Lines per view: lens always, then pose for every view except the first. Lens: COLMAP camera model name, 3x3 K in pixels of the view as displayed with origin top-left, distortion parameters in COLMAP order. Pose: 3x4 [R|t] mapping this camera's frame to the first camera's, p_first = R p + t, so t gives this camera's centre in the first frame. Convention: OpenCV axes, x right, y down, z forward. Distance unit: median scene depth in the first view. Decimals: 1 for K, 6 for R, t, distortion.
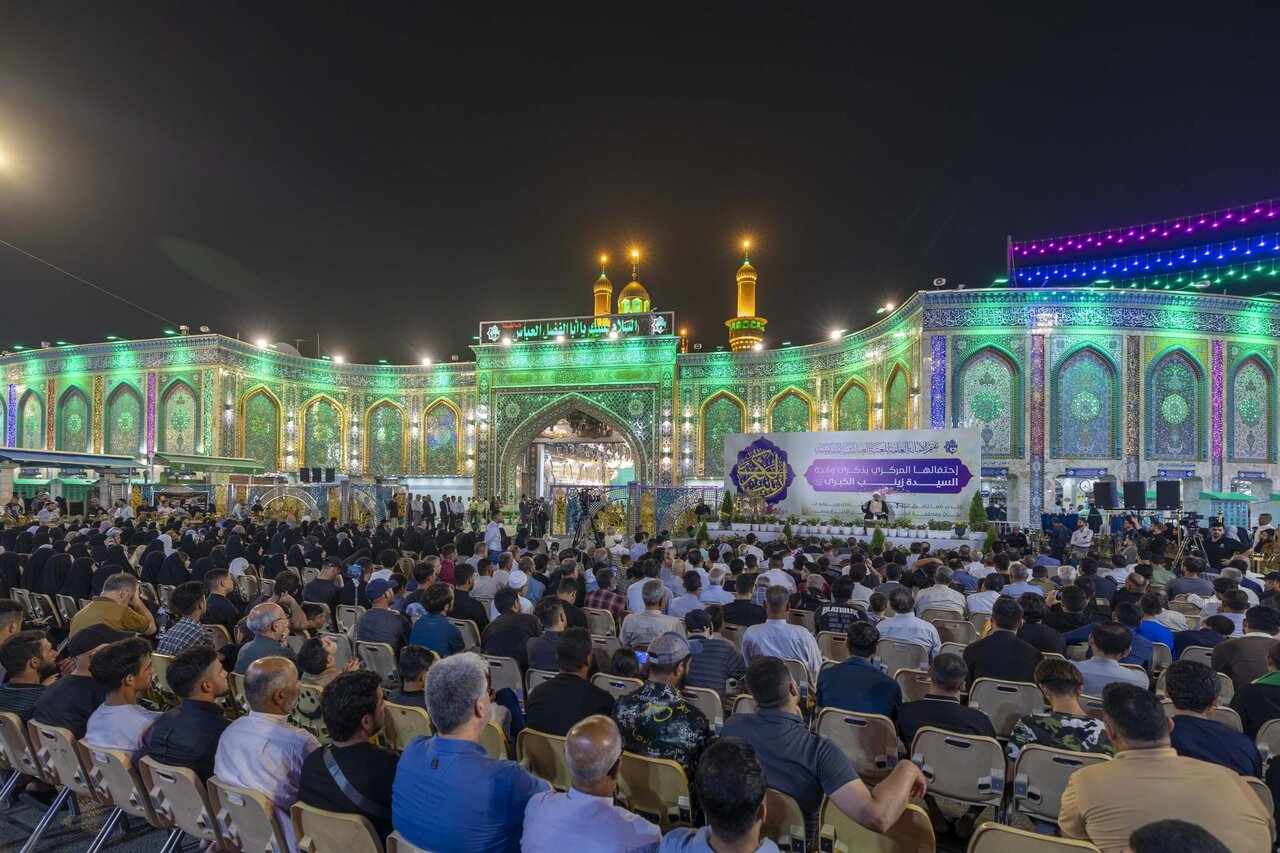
lens RADIAL K [[629.5, 0, 606.0], [0, 629.5, 497.4], [0, 0, 1]] dist [0.007668, -0.002136]
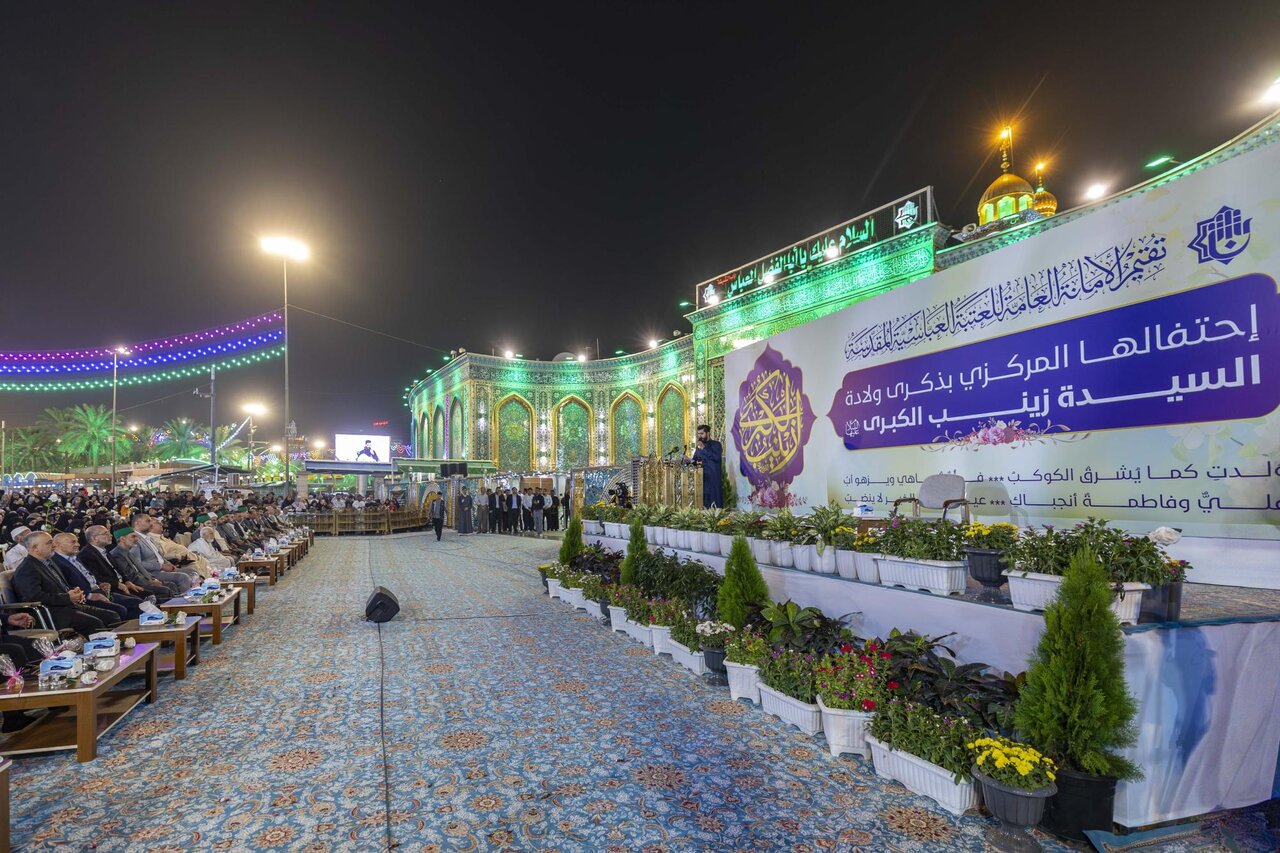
lens RADIAL K [[608.7, 0, 591.0], [0, 608.7, 486.3], [0, 0, 1]] dist [0.007432, 0.000772]
pose [[0.712752, -0.025104, -0.700967, 0.297588], [0.008934, 0.999603, -0.026715, 0.014122], [0.701359, 0.012779, 0.712694, 0.356978]]
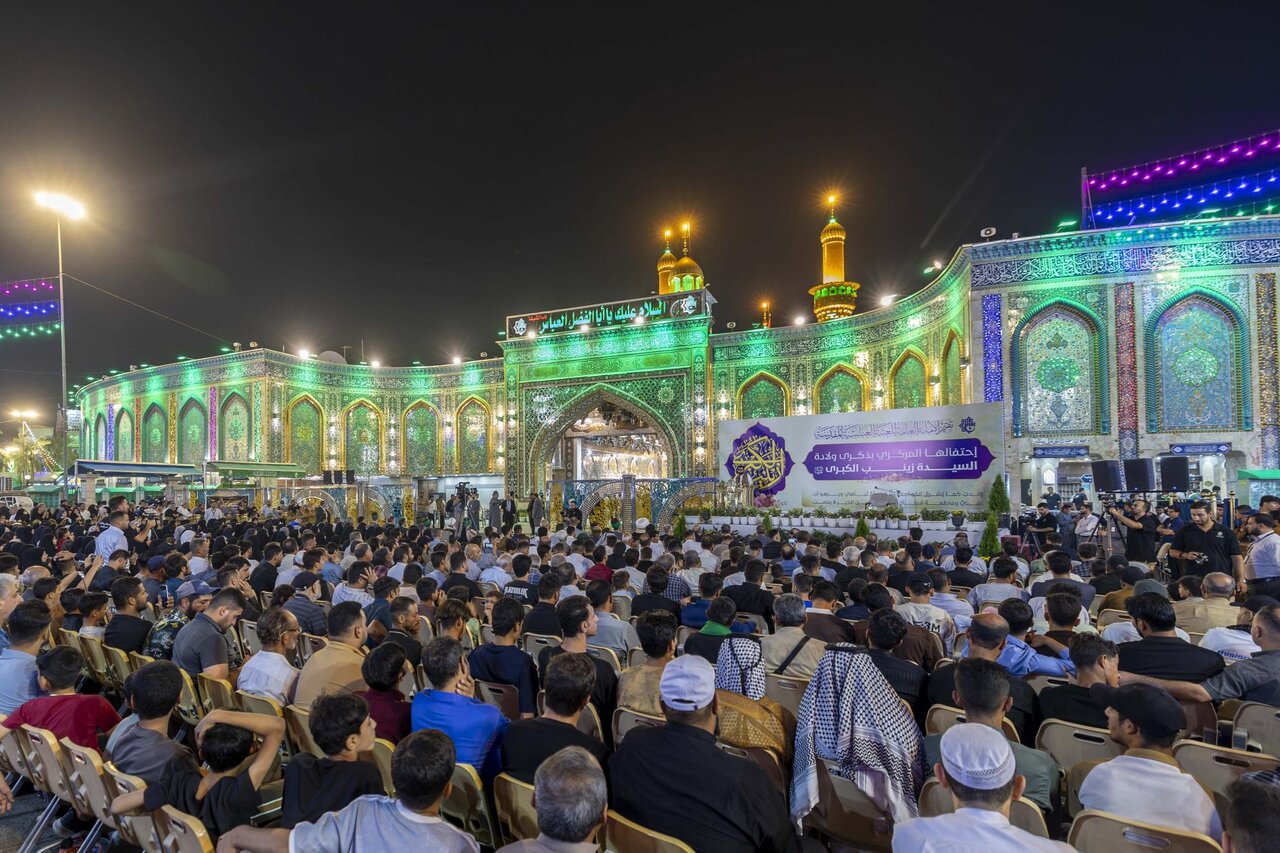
lens RADIAL K [[687.6, 0, 548.5], [0, 687.6, 488.1], [0, 0, 1]] dist [0.007047, 0.000219]
pose [[0.974891, -0.022888, -0.221504, 0.106051], [0.020584, 0.999707, -0.012707, 0.003819], [0.221730, 0.007829, 0.975077, -0.031572]]
